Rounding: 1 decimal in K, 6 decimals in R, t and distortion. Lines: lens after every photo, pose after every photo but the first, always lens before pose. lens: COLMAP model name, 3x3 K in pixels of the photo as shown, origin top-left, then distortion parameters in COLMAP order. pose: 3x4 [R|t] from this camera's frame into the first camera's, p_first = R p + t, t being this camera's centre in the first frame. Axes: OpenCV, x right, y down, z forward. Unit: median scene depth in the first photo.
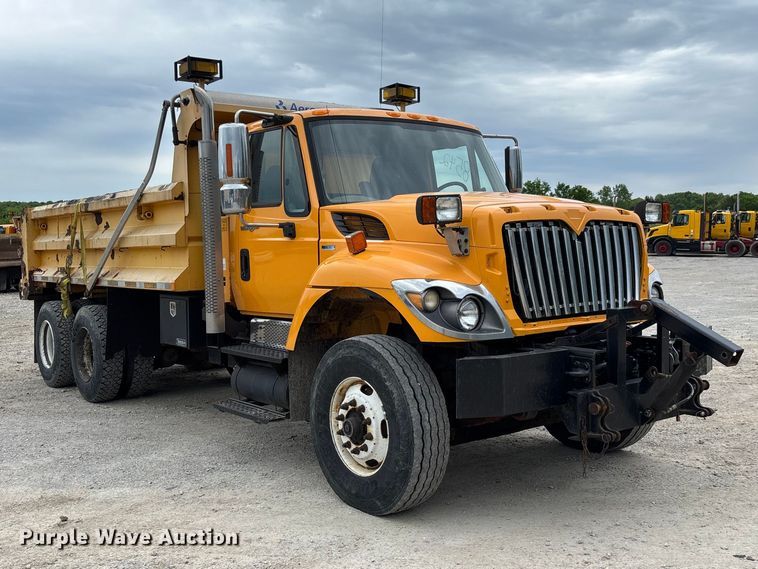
lens RADIAL K [[855.3, 0, 340.4], [0, 855.3, 284.4], [0, 0, 1]] dist [0.117471, -0.253106]
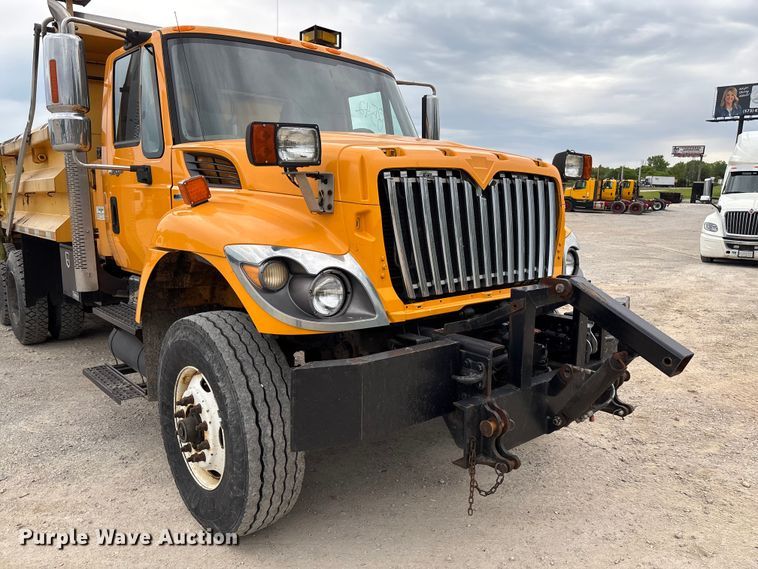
lens RADIAL K [[580.8, 0, 377.6], [0, 580.8, 300.5], [0, 0, 1]] dist [0.101349, -0.137861]
pose [[0.998209, 0.014362, 0.058075, 0.150501], [-0.021560, 0.991886, 0.125290, -0.021488], [-0.055804, -0.126318, 0.990419, 0.463937]]
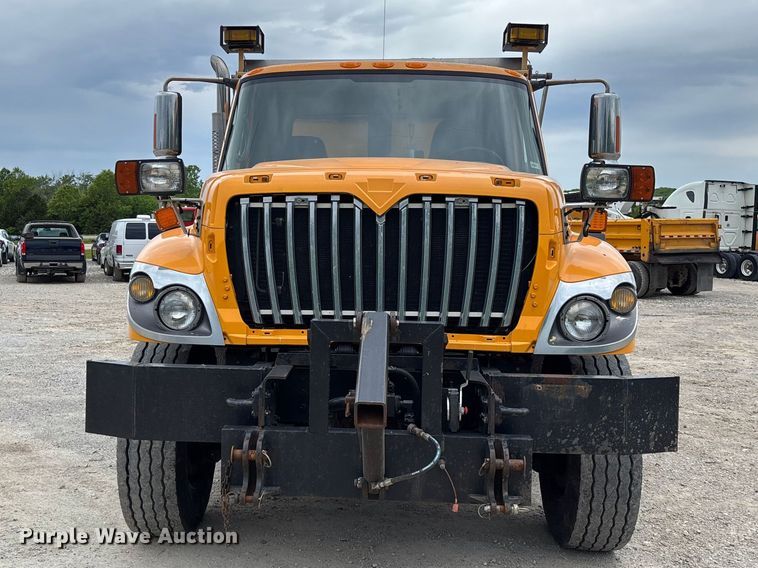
lens RADIAL K [[855.3, 0, 340.4], [0, 855.3, 283.9], [0, 0, 1]] dist [0.117471, -0.253106]
pose [[0.745226, 0.067585, -0.663378, 0.728228], [-0.059742, 0.997617, 0.034525, -0.023604], [0.664130, 0.013903, 0.747487, 0.464421]]
